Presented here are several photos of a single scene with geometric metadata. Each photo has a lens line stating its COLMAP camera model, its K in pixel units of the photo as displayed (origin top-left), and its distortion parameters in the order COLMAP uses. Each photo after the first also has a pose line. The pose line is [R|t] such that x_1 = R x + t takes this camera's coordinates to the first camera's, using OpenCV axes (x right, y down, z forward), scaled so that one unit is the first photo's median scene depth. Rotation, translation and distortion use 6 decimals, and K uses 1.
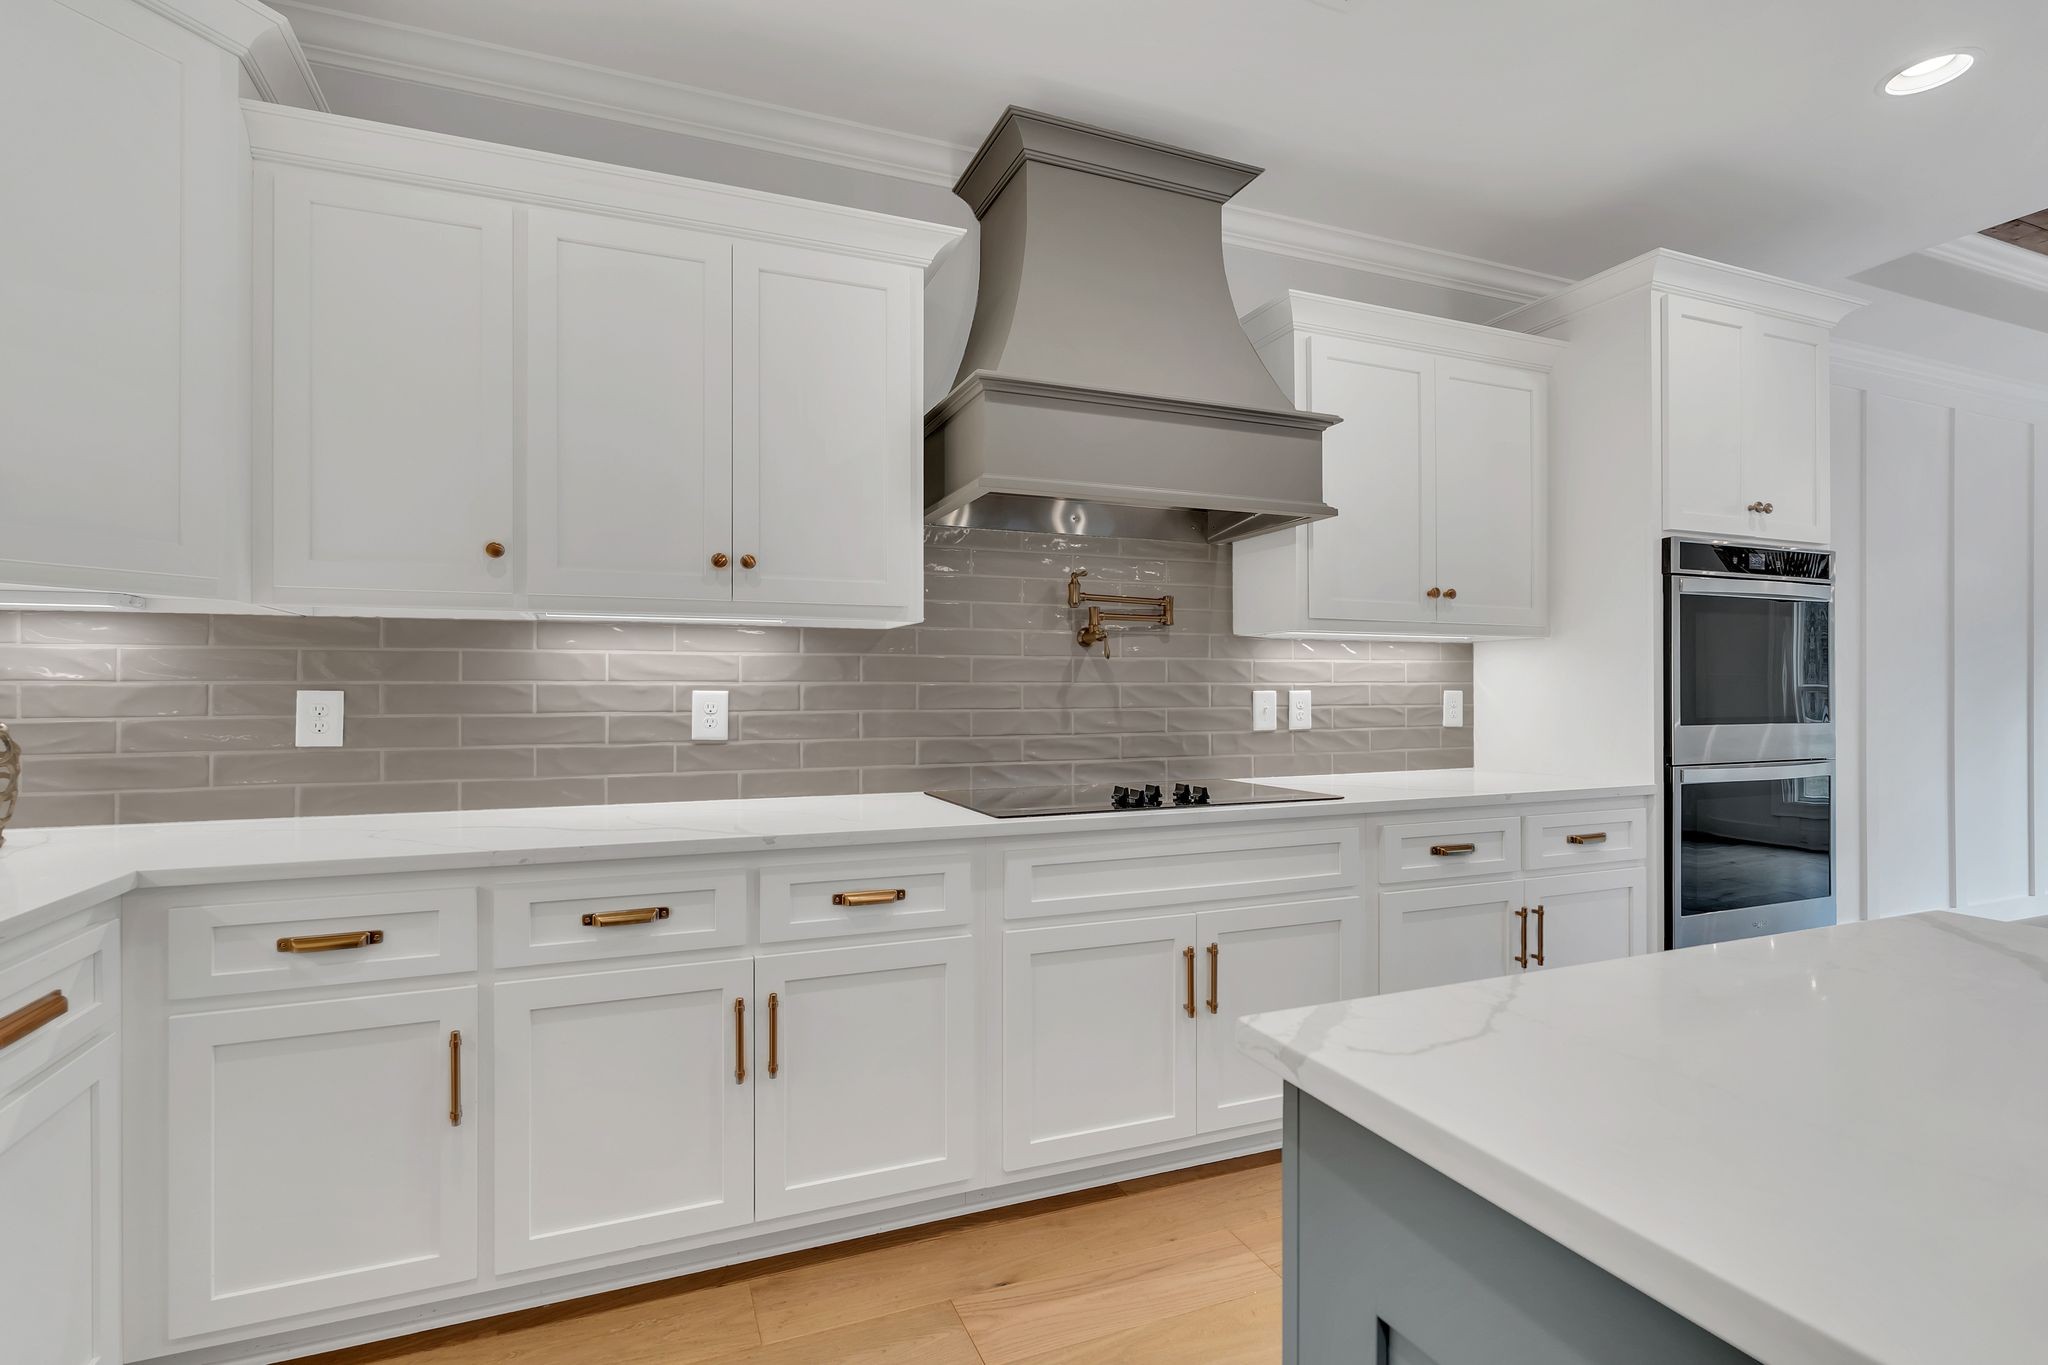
lens RADIAL K [[904.8, 0, 1020.5], [0, 904.8, 684.6], [0, 0, 1]] dist [0.001406, -0.000029]
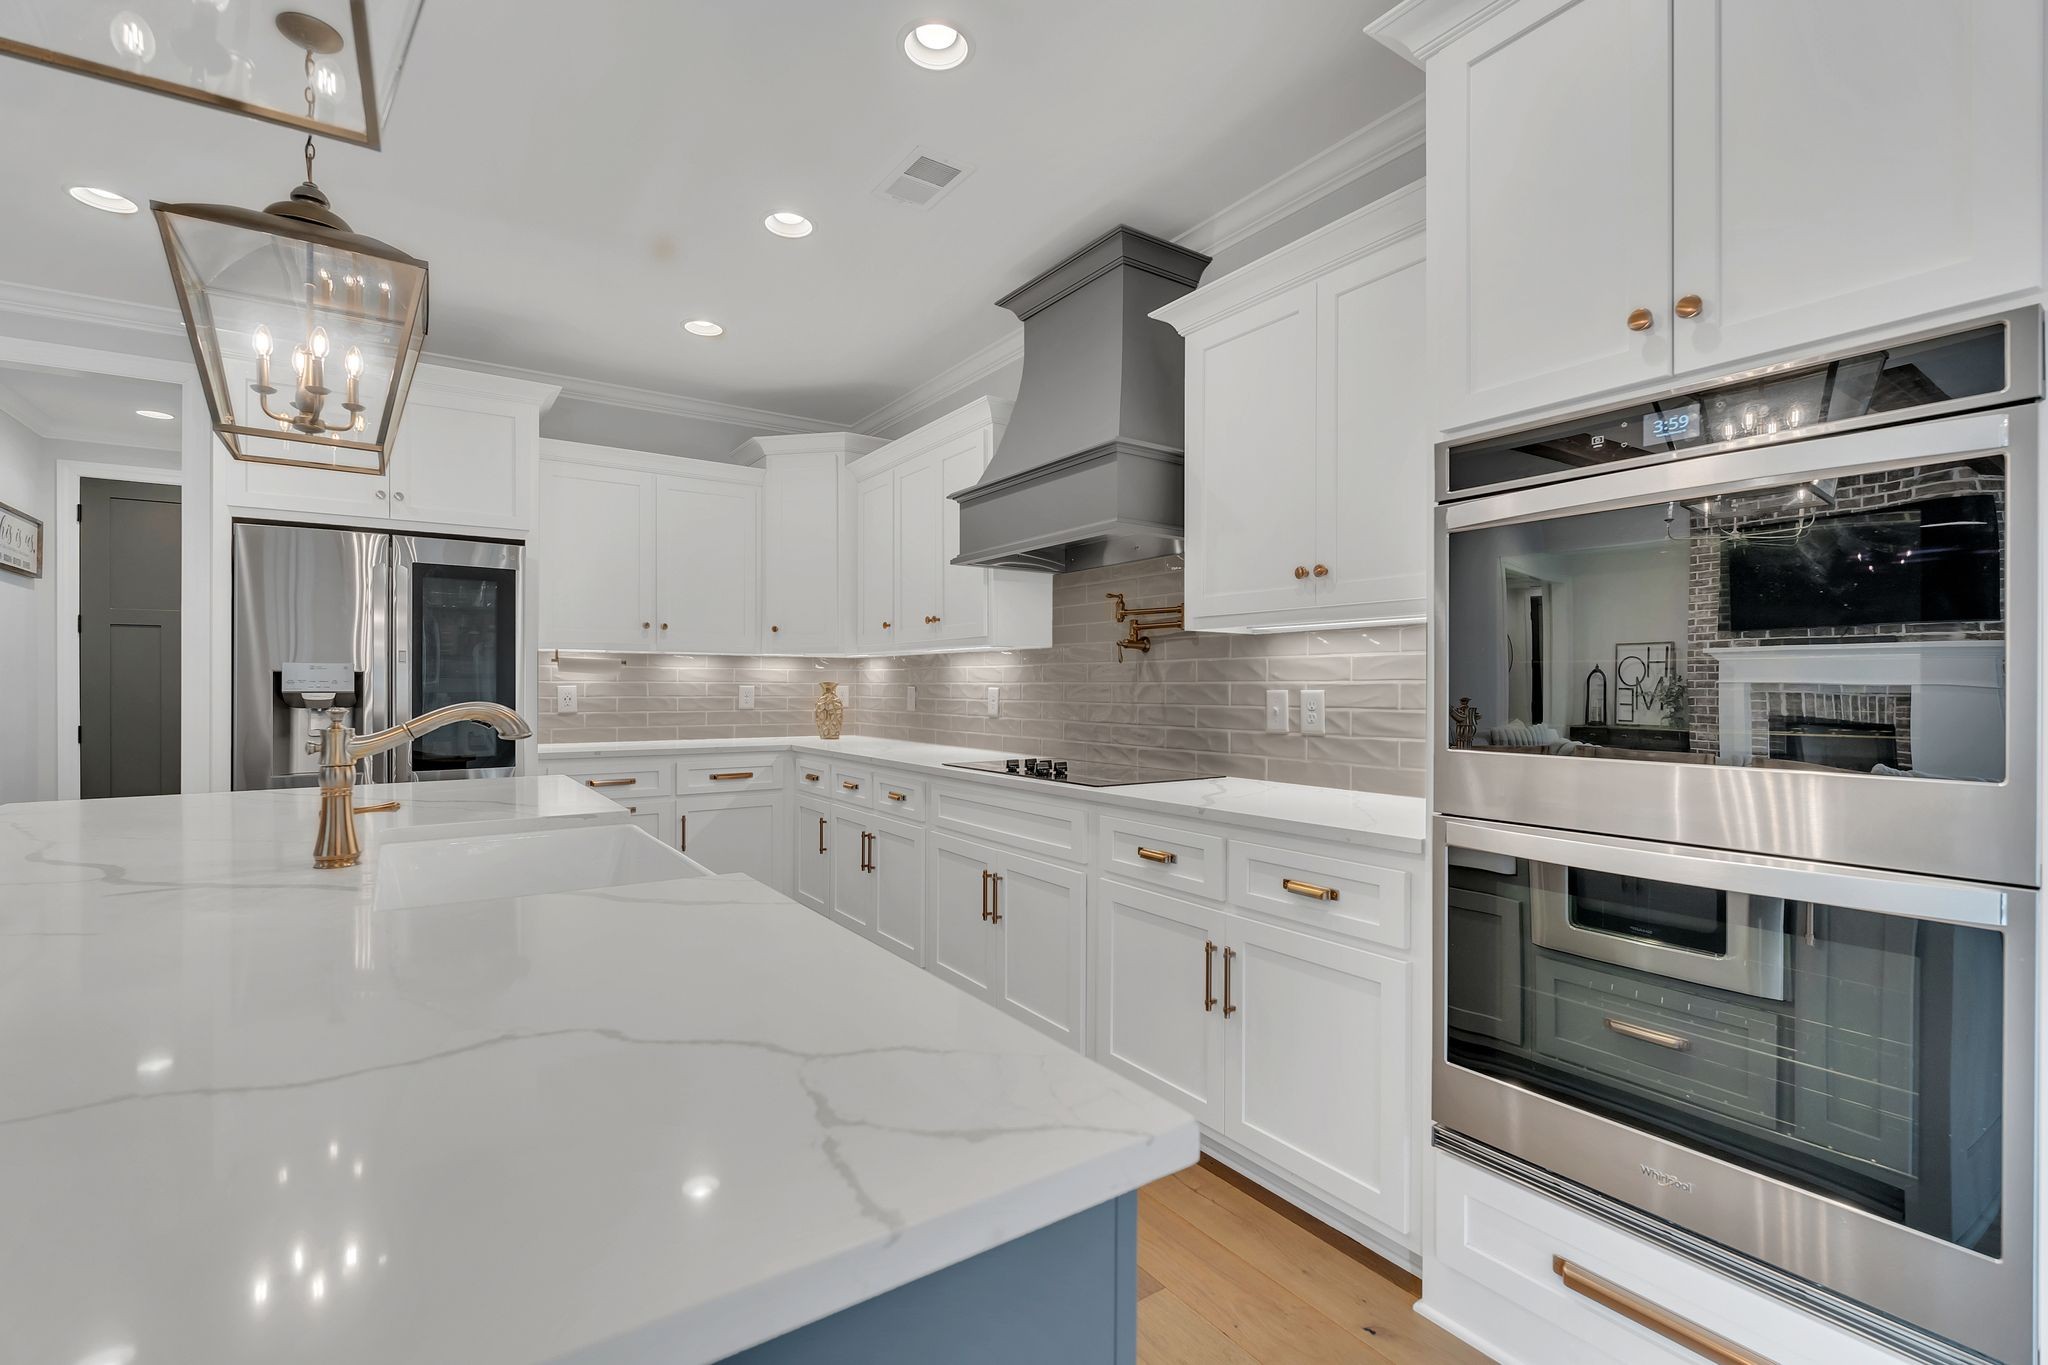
lens RADIAL K [[904.8, 0, 1018.8], [0, 904.8, 682.4], [0, 0, 1]] dist [0.001406, -0.000029]
pose [[0.237496, -0.003198, -0.971383, 1.187830], [0.000388, 0.999995, -0.003197, 0.001902], [0.971388, 0.000383, 0.237496, 0.545161]]
